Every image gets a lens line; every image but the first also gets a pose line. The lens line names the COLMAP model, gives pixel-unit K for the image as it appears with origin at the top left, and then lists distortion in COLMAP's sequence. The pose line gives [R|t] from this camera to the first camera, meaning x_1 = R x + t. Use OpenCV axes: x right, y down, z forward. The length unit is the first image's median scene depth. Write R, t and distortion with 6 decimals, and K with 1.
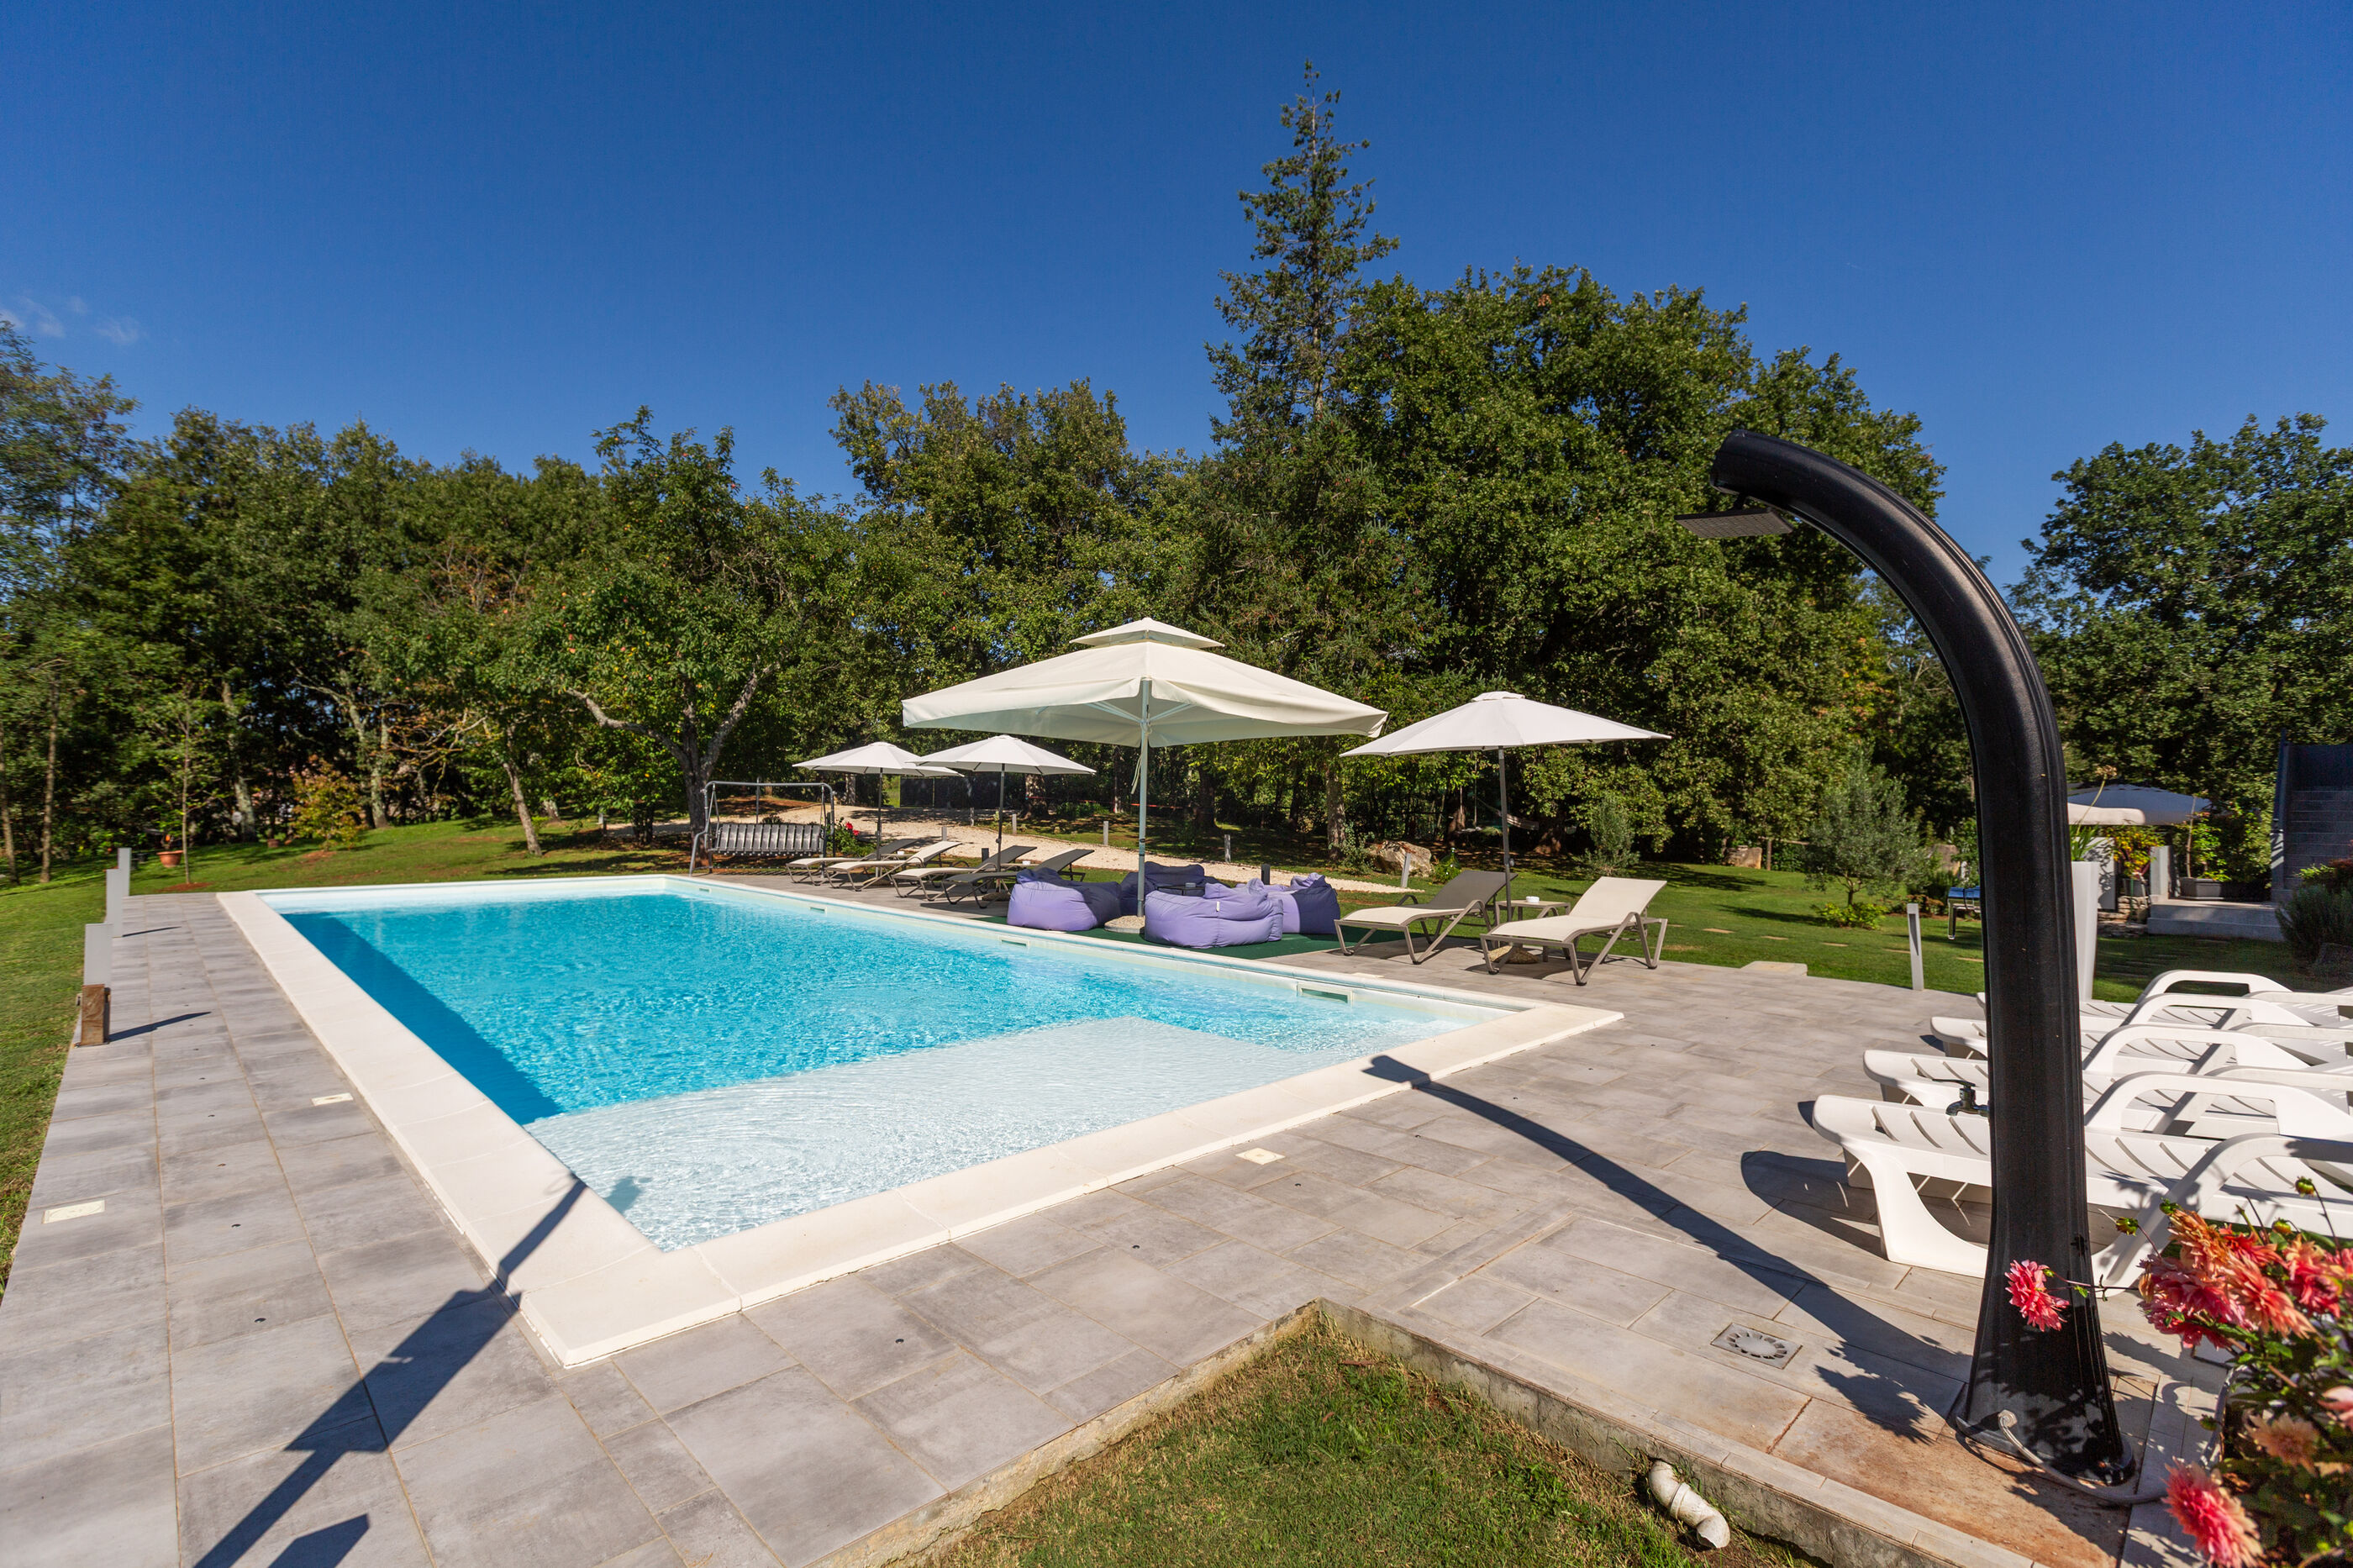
lens RADIAL K [[1046.2, 0, 1191.1], [0, 1046.2, 777.0], [0, 0, 1]] dist [0.001071, 0.000097]
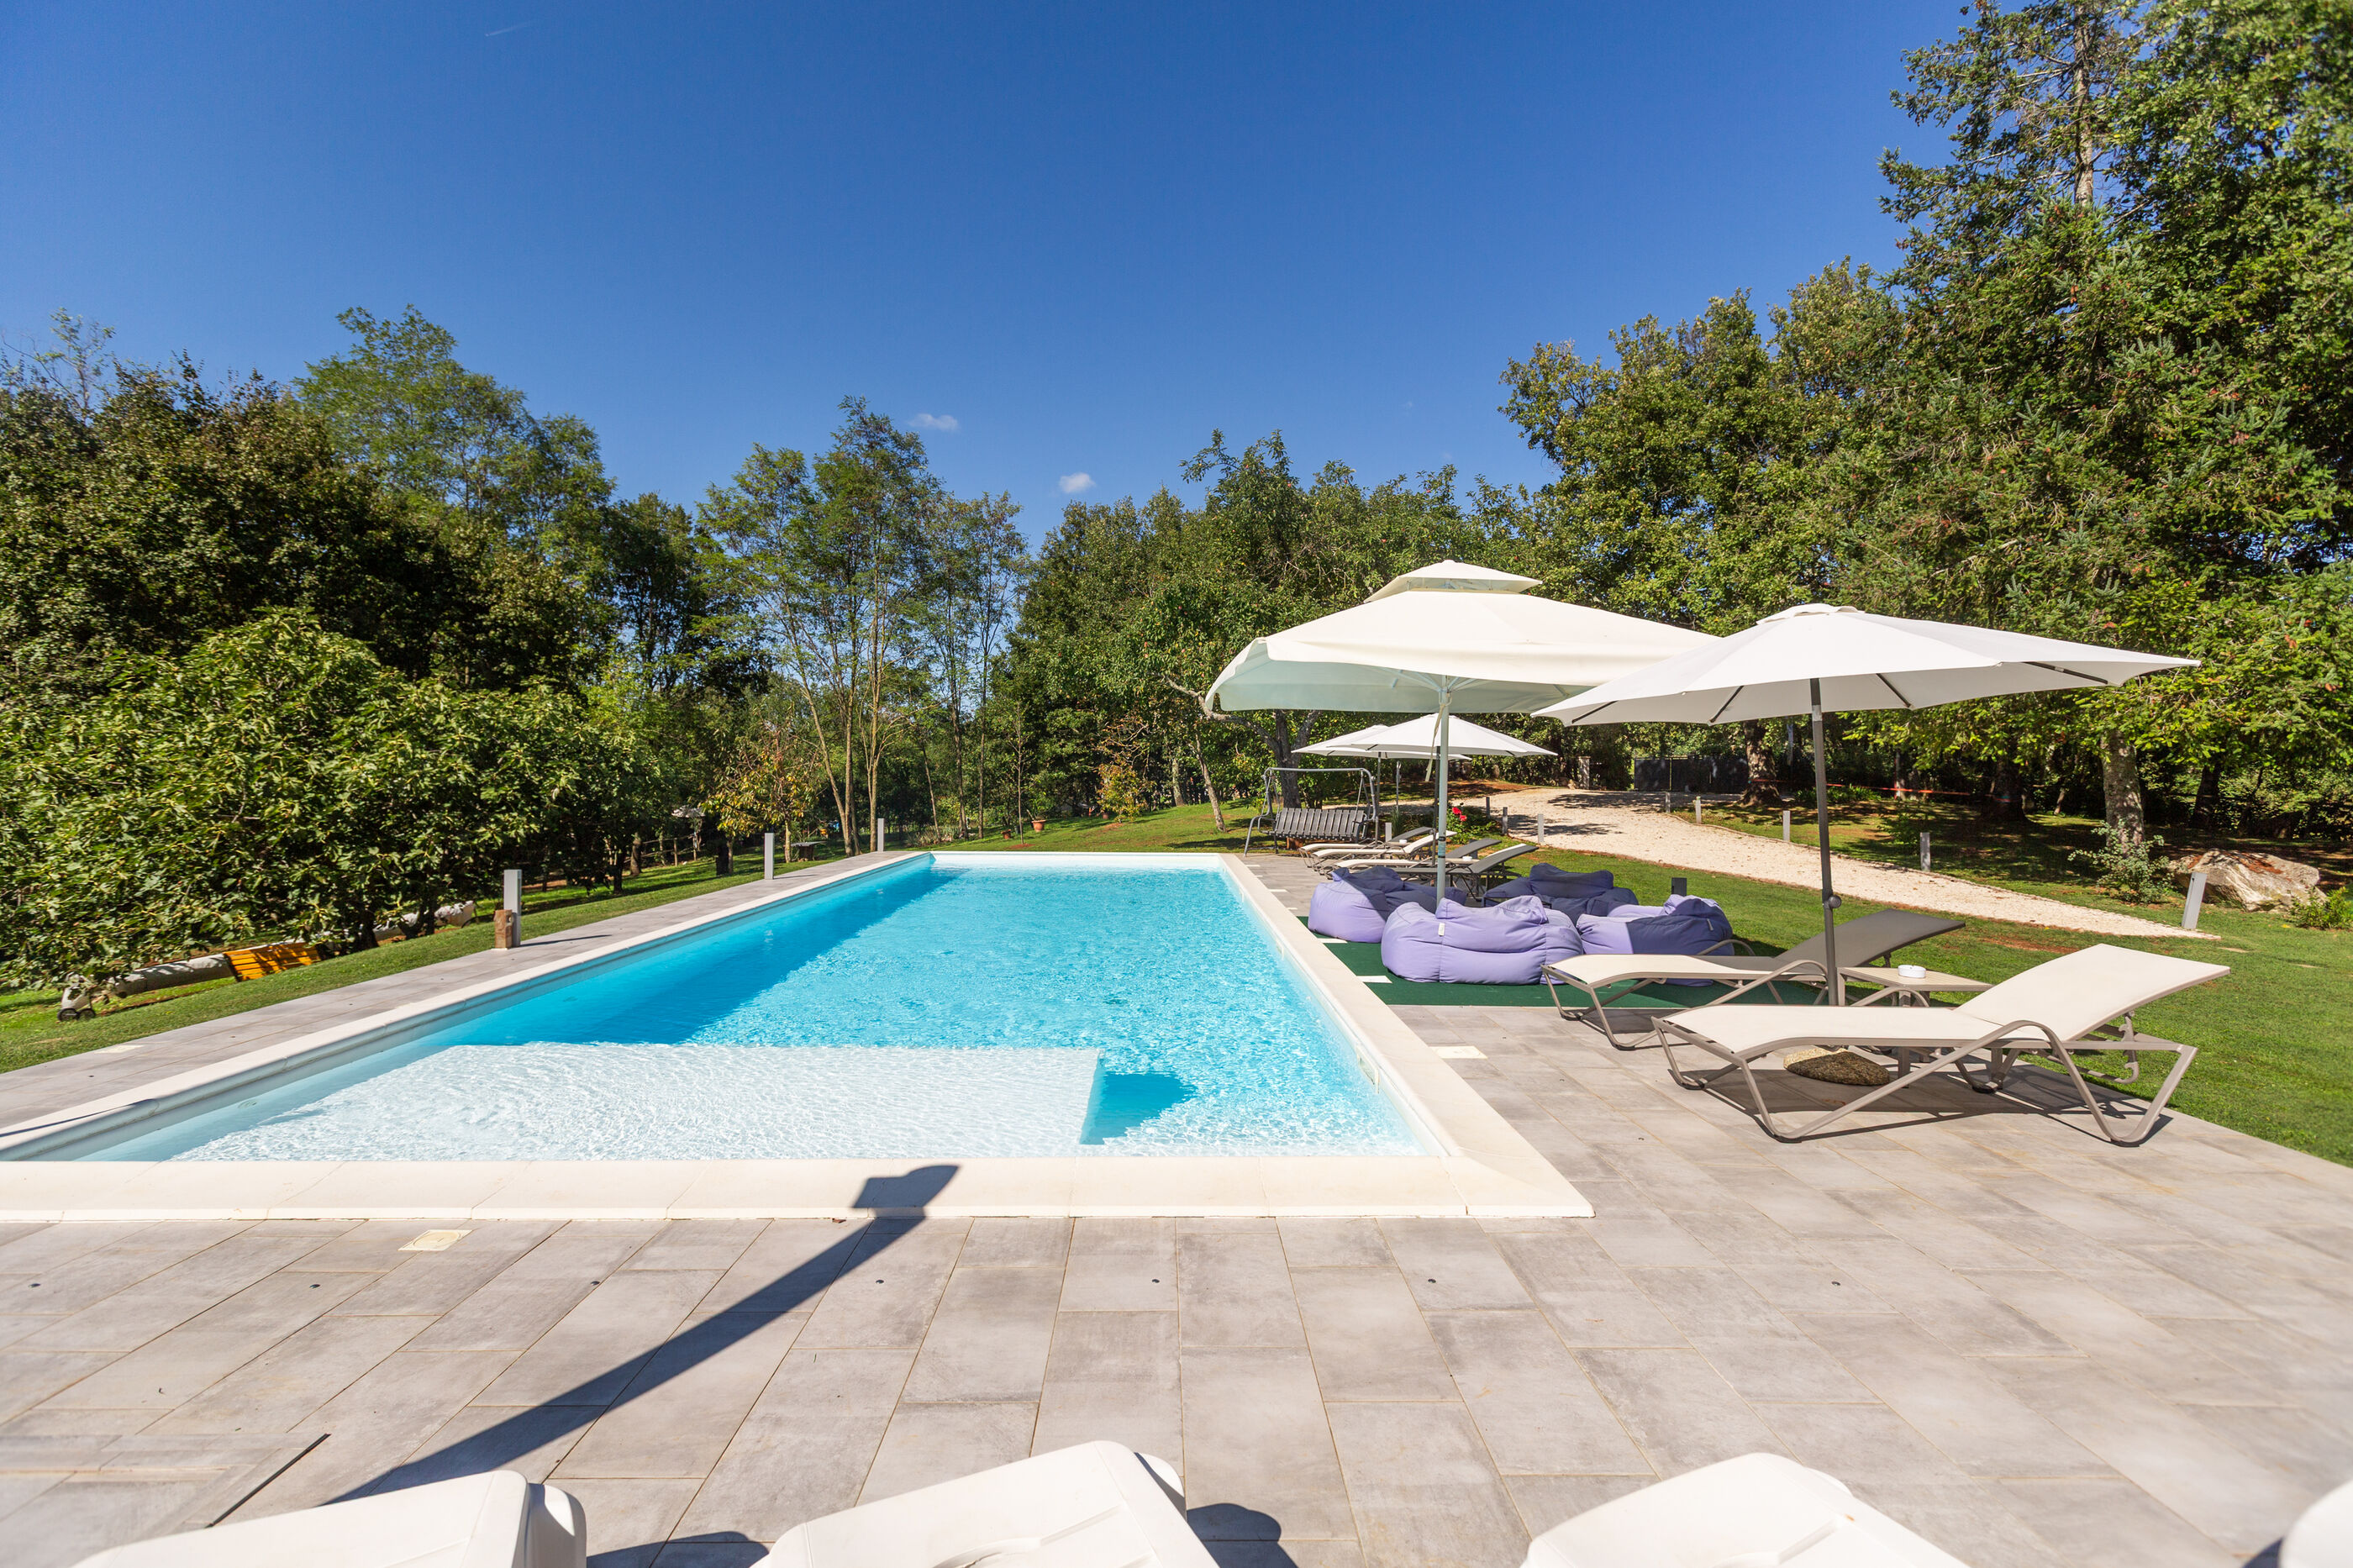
lens RADIAL K [[1046.2, 0, 1191.1], [0, 1046.2, 777.0], [0, 0, 1]] dist [0.001071, 0.000097]
pose [[0.732663, -0.002488, -0.680587, 0.208778], [0.013436, 0.999851, 0.010809, 0.000976], [0.680459, -0.017063, 0.732587, 0.162585]]
